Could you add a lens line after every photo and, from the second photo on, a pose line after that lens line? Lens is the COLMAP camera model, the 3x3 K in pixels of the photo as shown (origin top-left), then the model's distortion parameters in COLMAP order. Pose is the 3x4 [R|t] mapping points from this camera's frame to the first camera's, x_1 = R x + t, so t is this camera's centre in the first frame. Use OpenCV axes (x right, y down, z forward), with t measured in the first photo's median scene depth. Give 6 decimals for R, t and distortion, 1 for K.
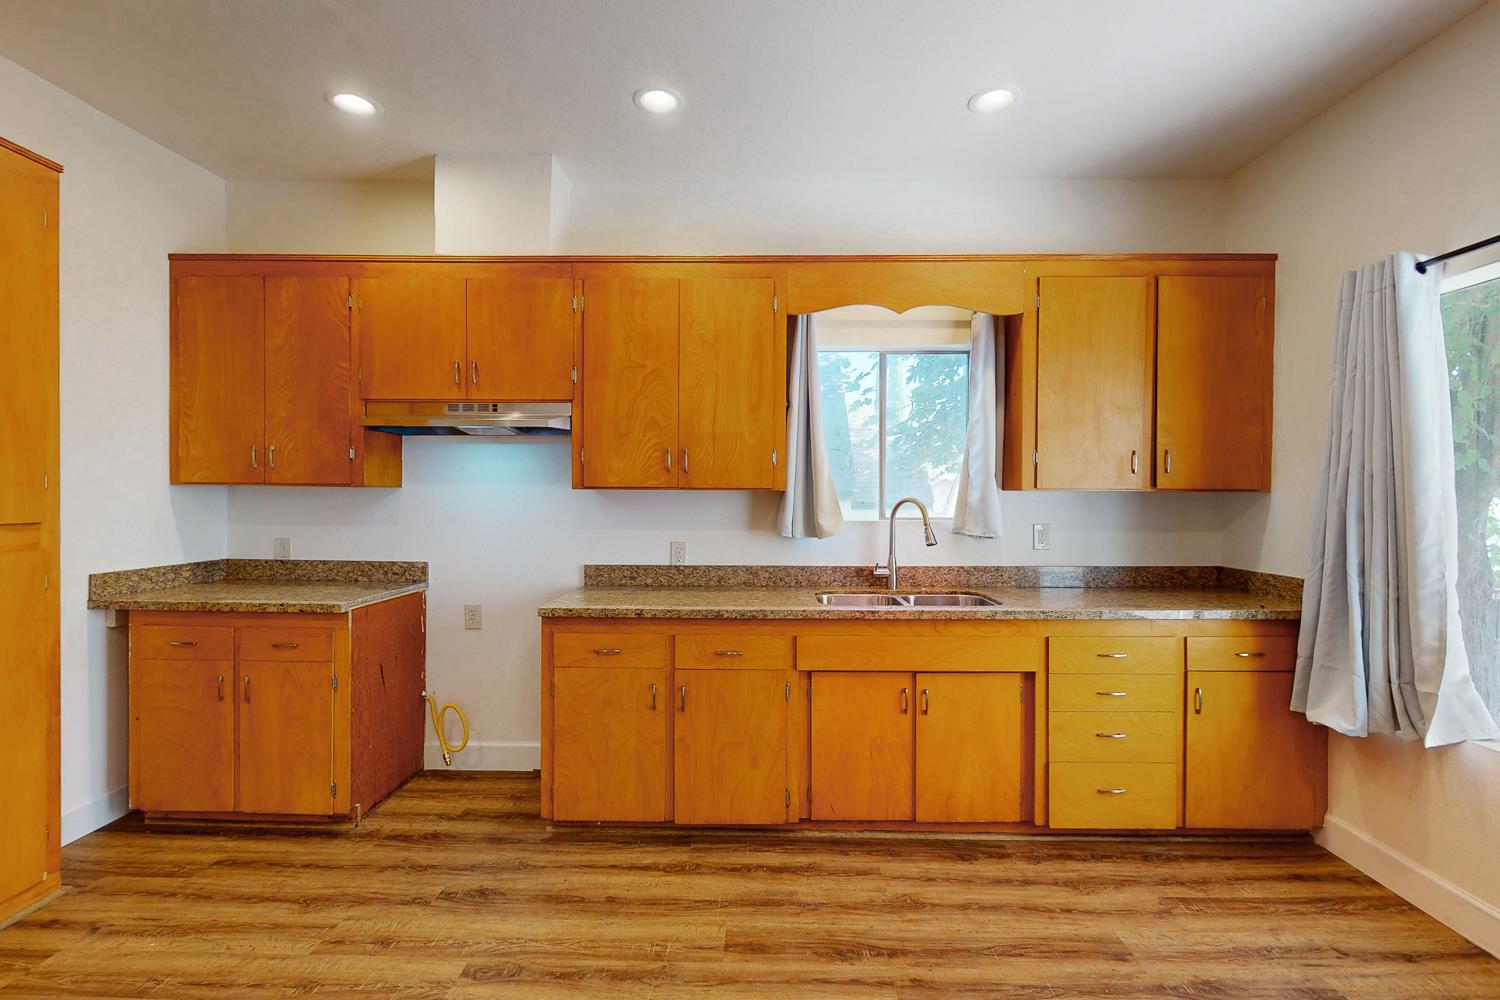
lens RADIAL K [[666.5, 0, 750.0], [0, 666.5, 495.5], [0, 0, 1]] dist [-0.000206, -0.000286]
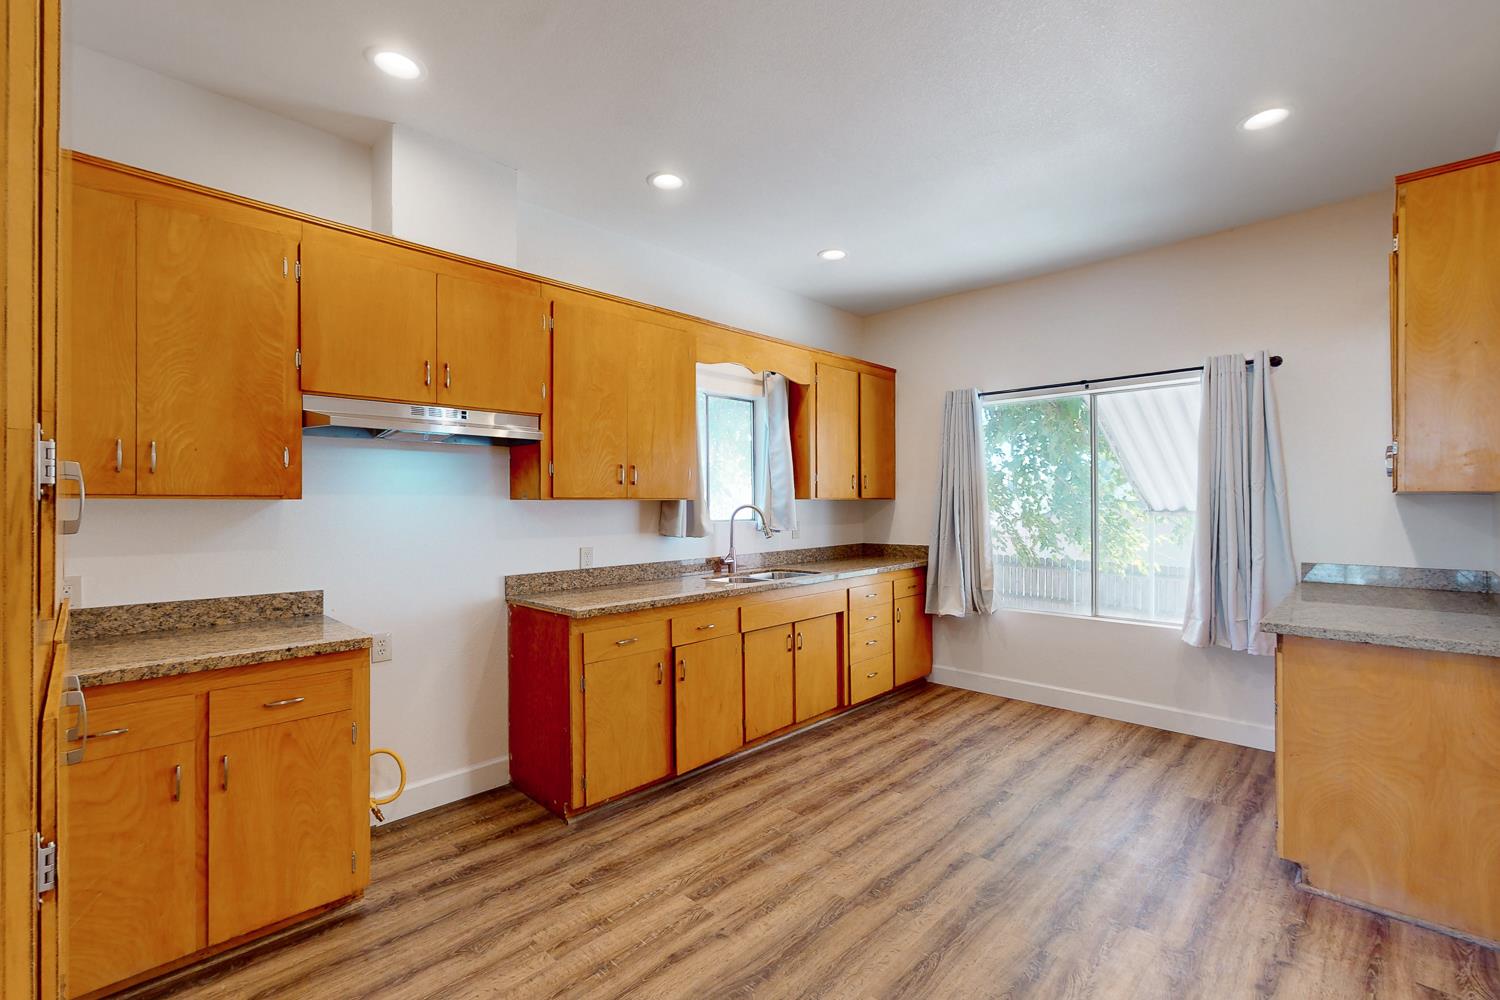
lens RADIAL K [[666.5, 0, 746.4], [0, 666.5, 497.9], [0, 0, 1]] dist [-0.000206, -0.000286]
pose [[0.680044, -0.003605, 0.733163, -0.898744], [0.012384, 0.999902, -0.006570, -0.002552], [-0.733067, 0.013547, 0.680022, 0.067714]]
